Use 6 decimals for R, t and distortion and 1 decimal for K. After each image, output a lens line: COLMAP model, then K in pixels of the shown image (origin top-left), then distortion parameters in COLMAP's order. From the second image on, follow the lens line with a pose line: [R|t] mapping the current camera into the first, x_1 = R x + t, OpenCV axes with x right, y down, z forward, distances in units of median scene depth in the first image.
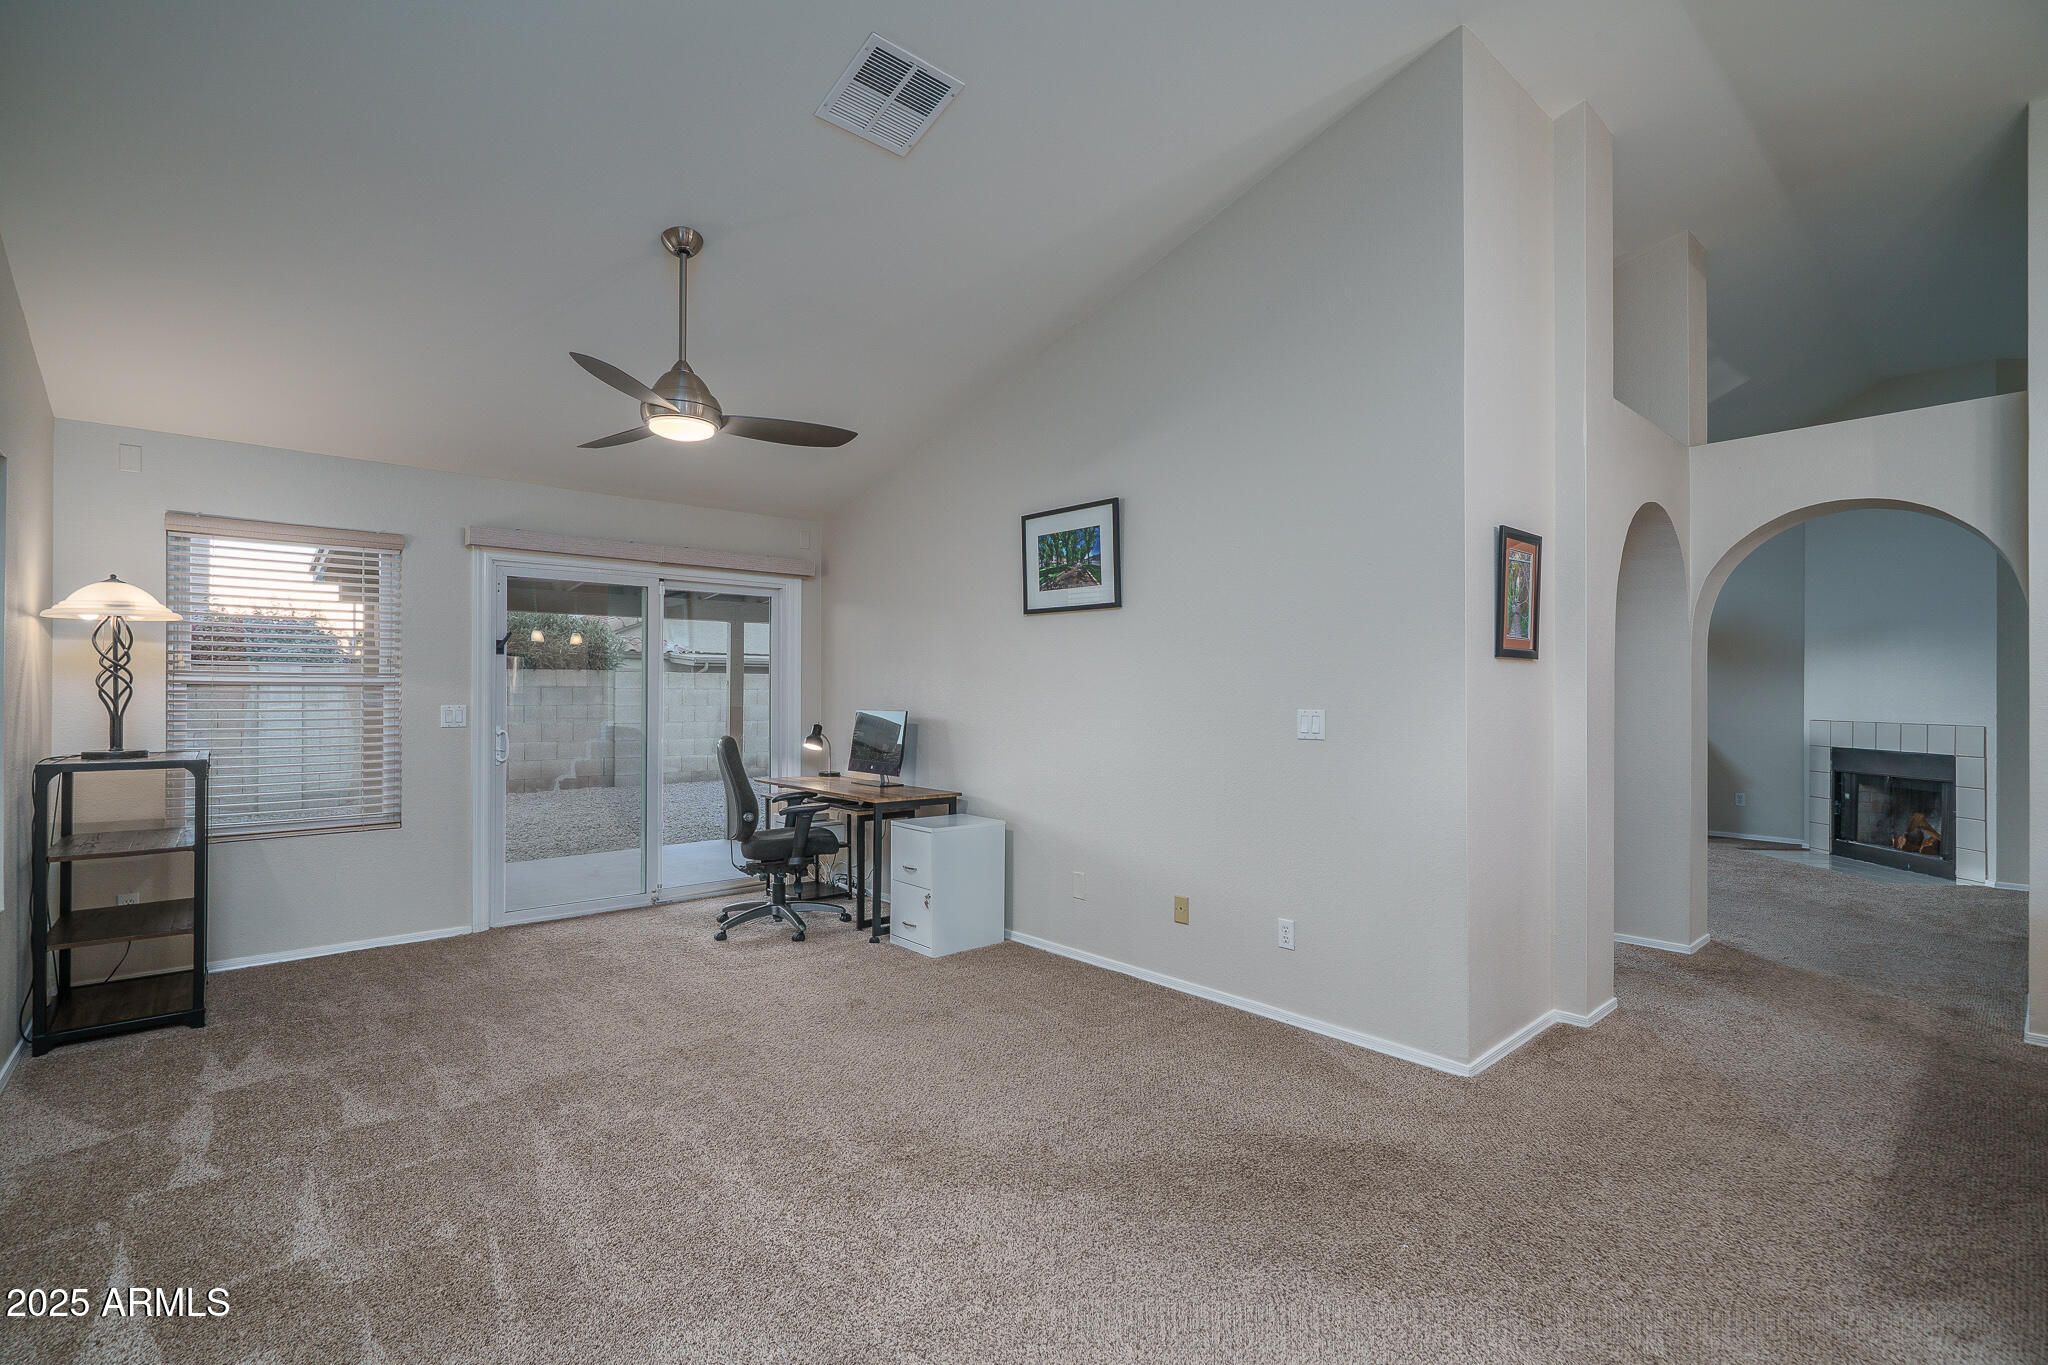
lens RADIAL K [[928.2, 0, 1014.1], [0, 928.2, 682.2], [0, 0, 1]] dist [0.001215, 0.003586]
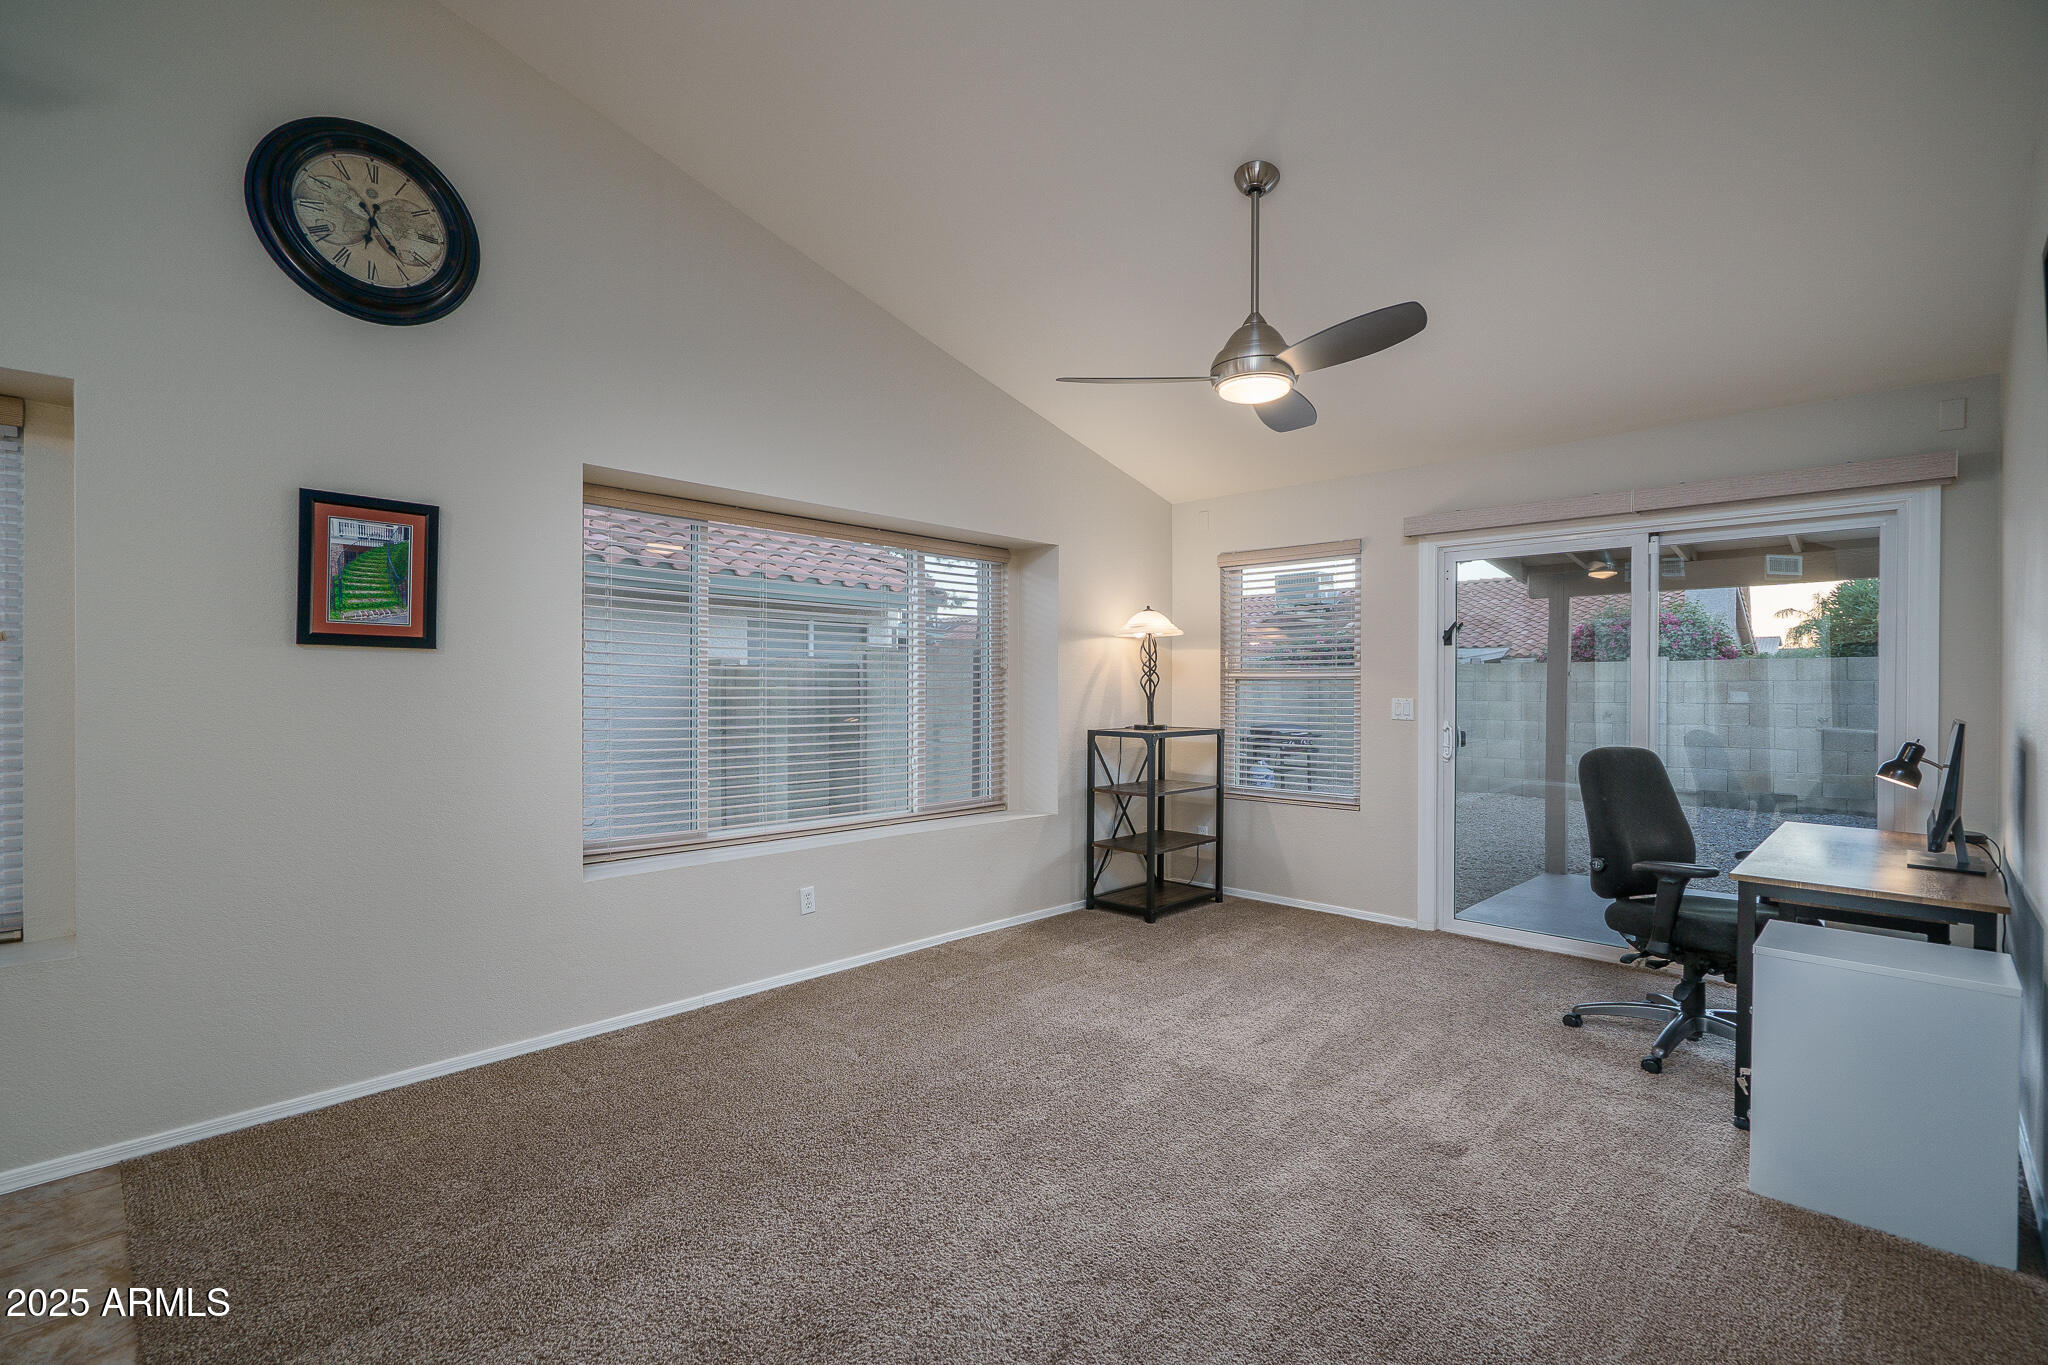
lens RADIAL K [[928.2, 0, 1017.7], [0, 928.2, 687.1], [0, 0, 1]] dist [0.001215, 0.003586]
pose [[0.086931, 0.003402, -0.996209, 0.404010], [0.008887, 0.999952, 0.004190, 0.005150], [0.996175, -0.009218, 0.086897, 0.544517]]
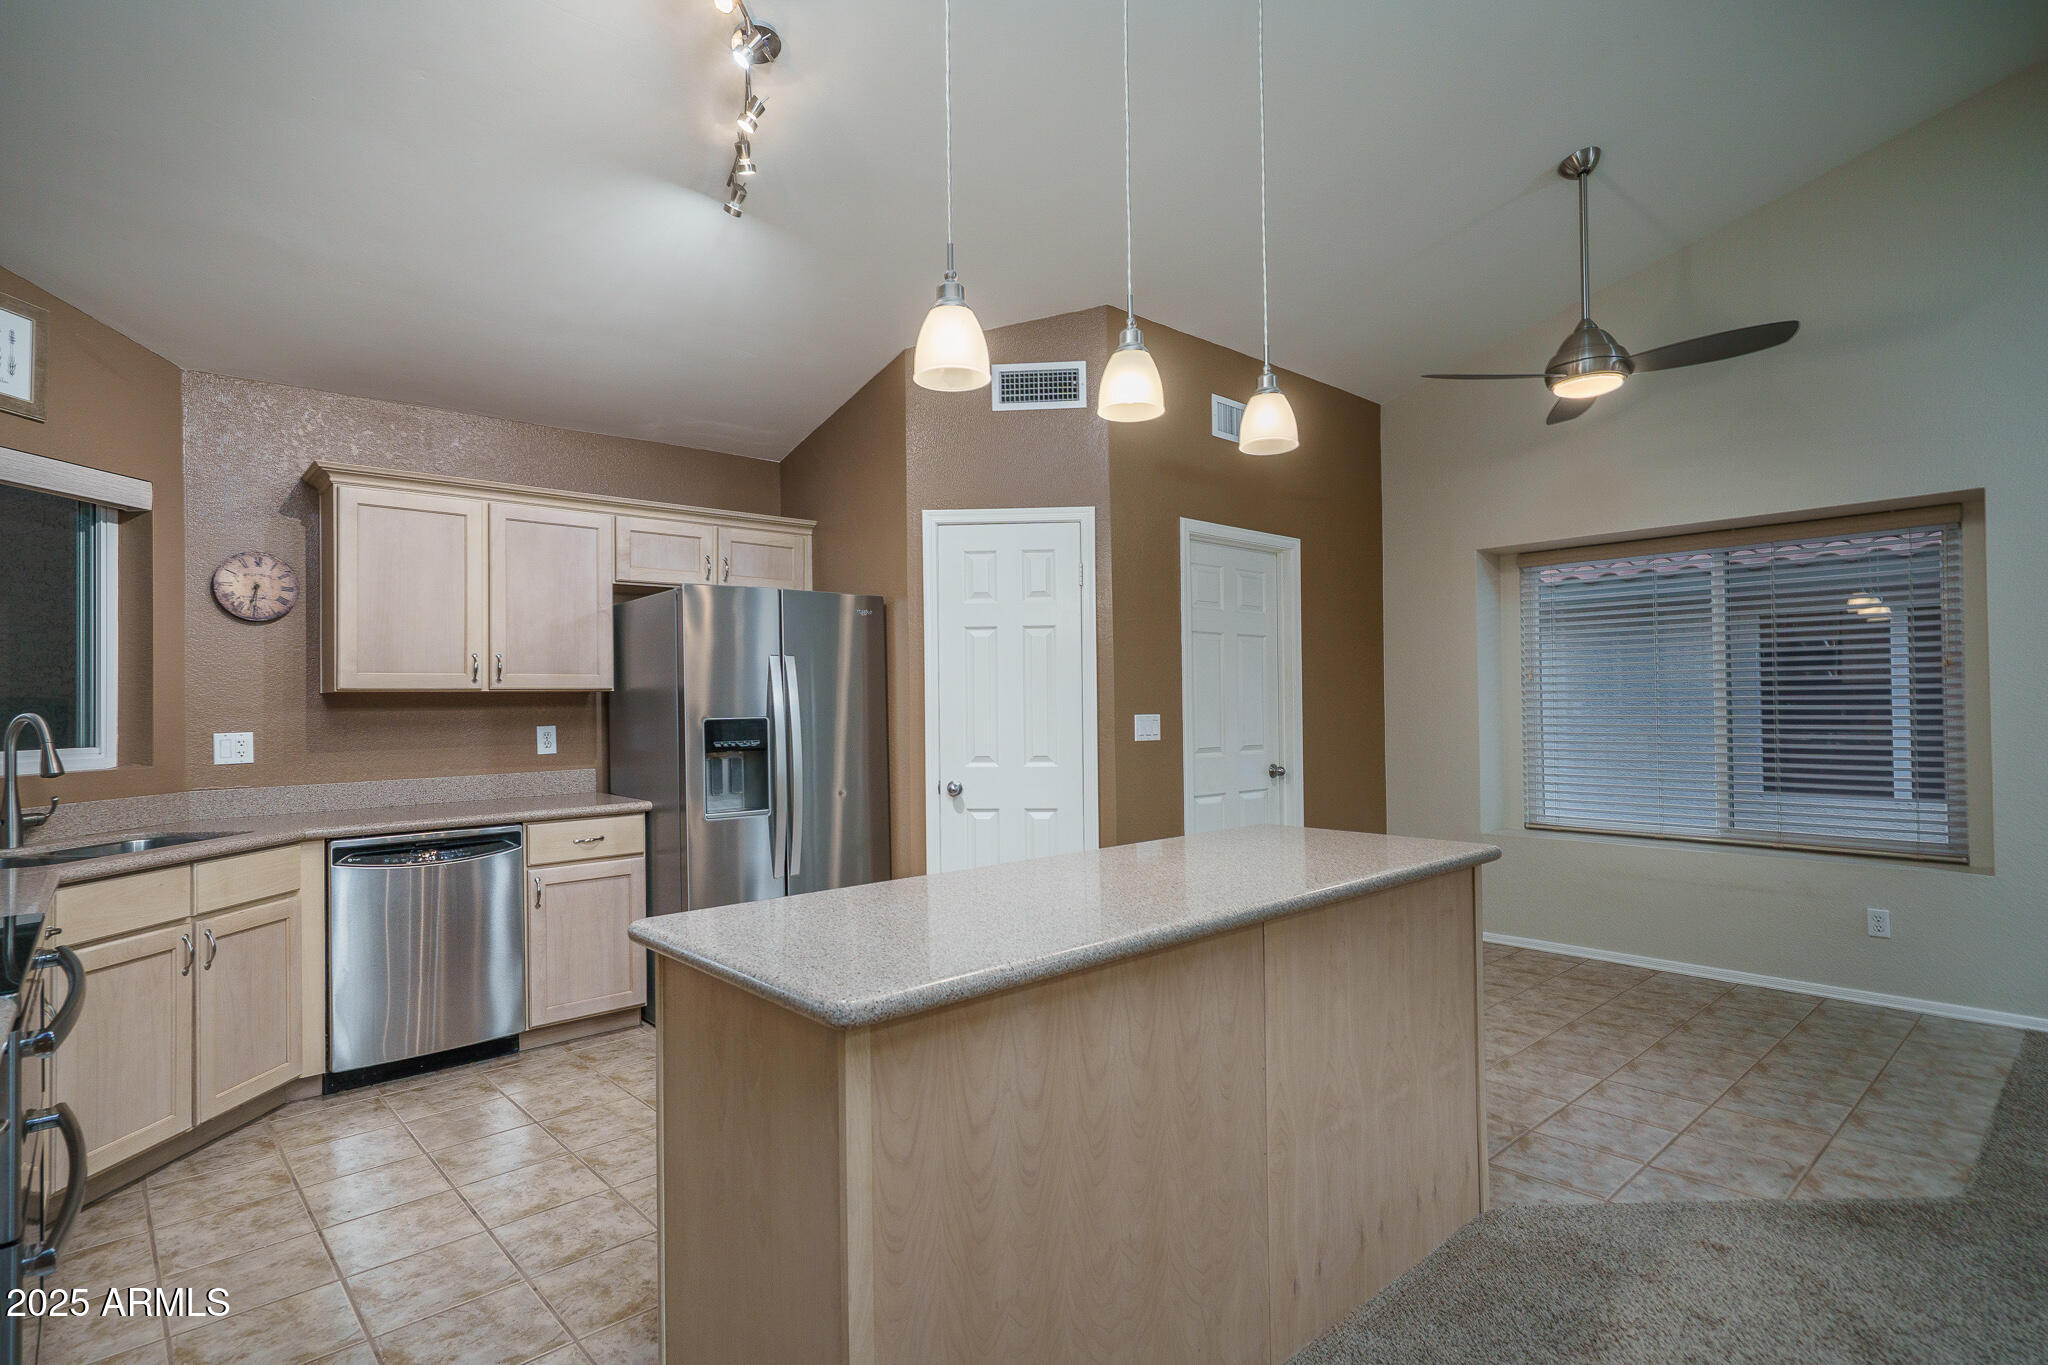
lens RADIAL K [[1023.2, 0, 1022.1], [0, 1023.2, 685.2], [0, 0, 1]] dist [0.004591, 0.001244]
pose [[-0.999929, 0.009717, -0.006886, 0.654336], [0.009918, 0.999507, -0.029799, 0.012608], [0.006593, -0.029865, -0.999532, 0.923932]]
